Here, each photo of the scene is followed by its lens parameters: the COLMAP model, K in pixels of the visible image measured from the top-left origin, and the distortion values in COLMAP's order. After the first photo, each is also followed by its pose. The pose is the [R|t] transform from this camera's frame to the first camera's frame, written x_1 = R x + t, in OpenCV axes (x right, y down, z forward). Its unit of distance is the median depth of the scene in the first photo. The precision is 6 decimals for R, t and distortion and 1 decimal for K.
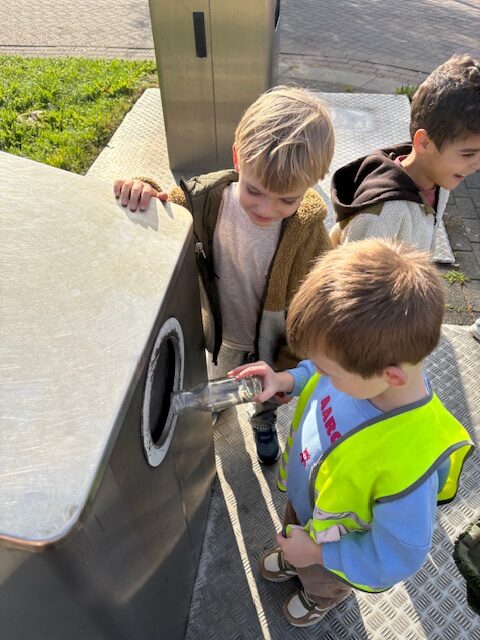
lens RADIAL K [[487.0, 0, 240.0], [0, 487.0, 320.0], [0, 0, 1]] dist [0.009802, -0.010577]
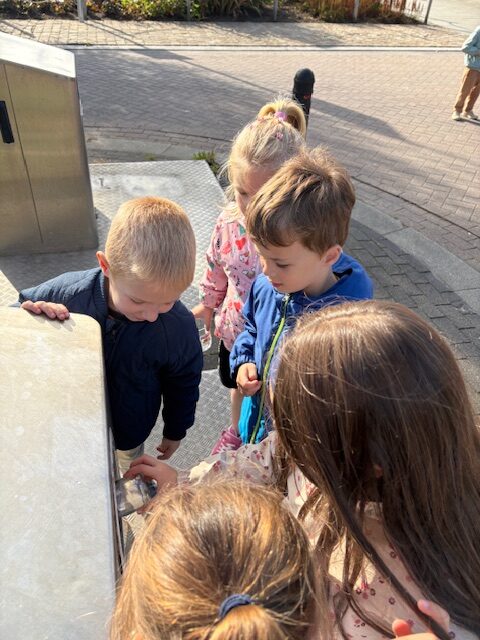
lens RADIAL K [[489.6, 0, 238.4], [0, 489.6, 320.8], [0, 0, 1]] dist [0.005307, -0.009766]
pose [[0.918397, -0.183368, 0.350605, -0.054751], [0.217567, 0.974174, -0.060411, -0.026589], [-0.330473, 0.131761, 0.934573, -0.019084]]
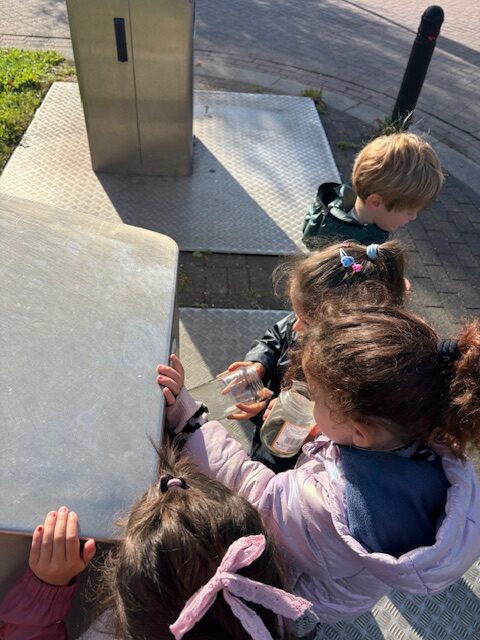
lens RADIAL K [[488.9, 0, 240.0], [0, 488.9, 320.0], [0, 0, 1]] dist [0.003296, -0.007933]
pose [[0.980373, -0.059378, 0.188000, -0.052163], [0.054293, 0.998009, 0.032089, -0.019908], [-0.189531, -0.021252, 0.981645, -0.040953]]
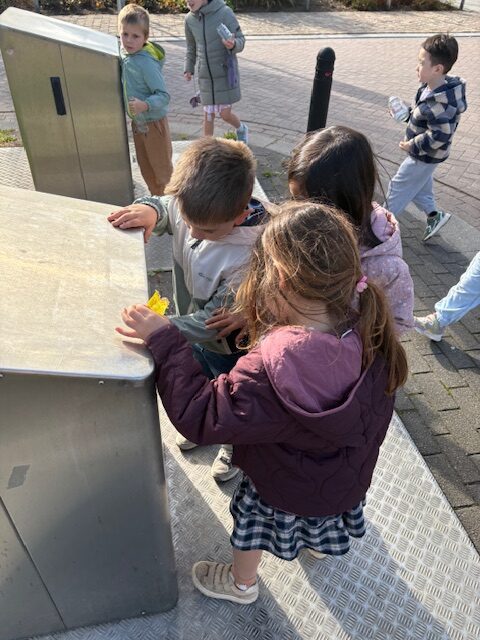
lens RADIAL K [[491.4, 0, 236.9], [0, 491.4, 321.5], [0, 0, 1]] dist [0.026170, -0.034213]
pose [[0.942671, -0.171133, 0.286503, -0.085949], [0.198325, 0.977738, -0.068523, 0.071080], [-0.268399, 0.121416, 0.955626, -0.116344]]
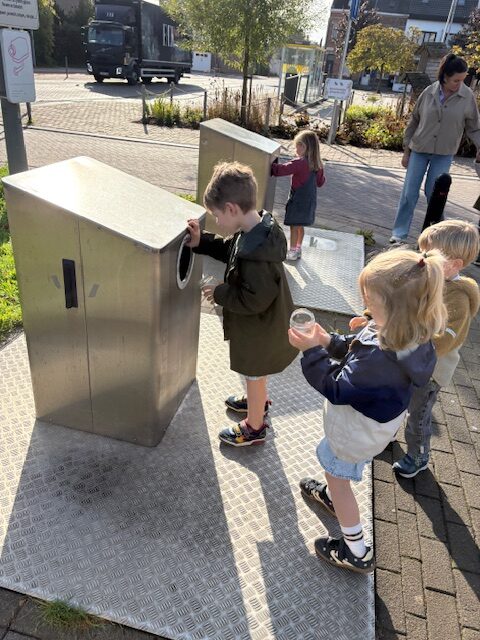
lens RADIAL K [[487.1, 0, 236.1], [0, 487.1, 320.9], [0, 0, 1]] dist [0.035278, -0.006581]
pose [[0.989961, 0.136992, -0.034780, 0.064585], [-0.141155, 0.945769, -0.292567, 0.307332], [-0.007186, 0.294540, 0.955612, -0.368864]]
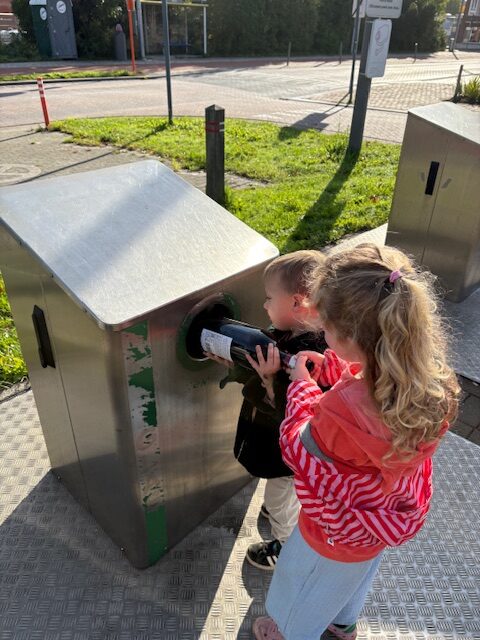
lens RADIAL K [[488.9, 0, 241.7], [0, 488.9, 321.6], [0, 0, 1]] dist [0.011644, -0.008328]
pose [[0.813070, 0.333123, -0.477438, 0.081019], [-0.438315, 0.890024, -0.125448, 0.644777], [0.383142, 0.311266, 0.869664, -0.685171]]
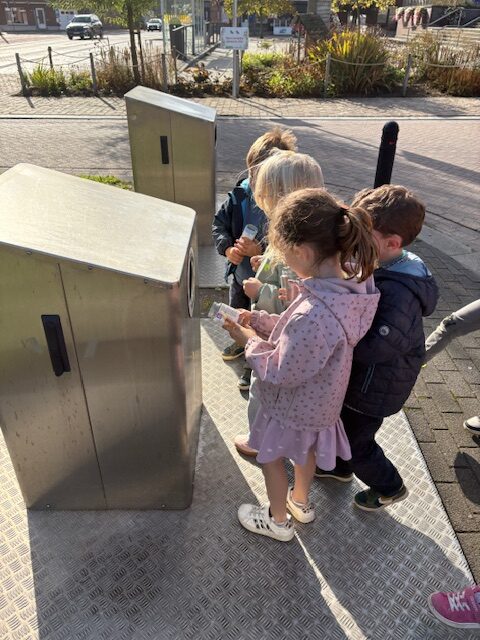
lens RADIAL K [[486.9, 0, 246.2], [0, 486.9, 316.0], [0, 0, 1]] dist [0.064390, -0.072516]
pose [[0.988397, -0.044805, 0.145137, -0.060533], [0.078060, 0.969507, -0.232301, 0.206488], [-0.130303, 0.240934, 0.961754, -0.262919]]
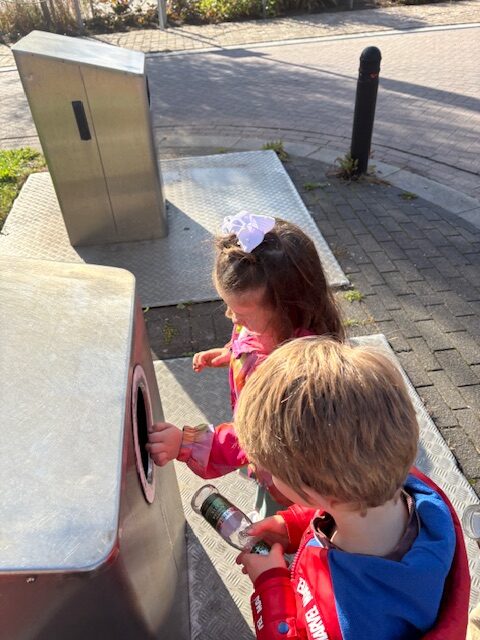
lens RADIAL K [[486.3, 0, 237.8], [0, 486.3, 318.7], [0, 0, 1]] dist [0.006216, -0.006467]
pose [[0.963458, -0.187869, 0.190928, -0.029231], [0.208967, 0.973103, -0.096970, 0.012124], [-0.167575, 0.133324, 0.976803, -0.035629]]
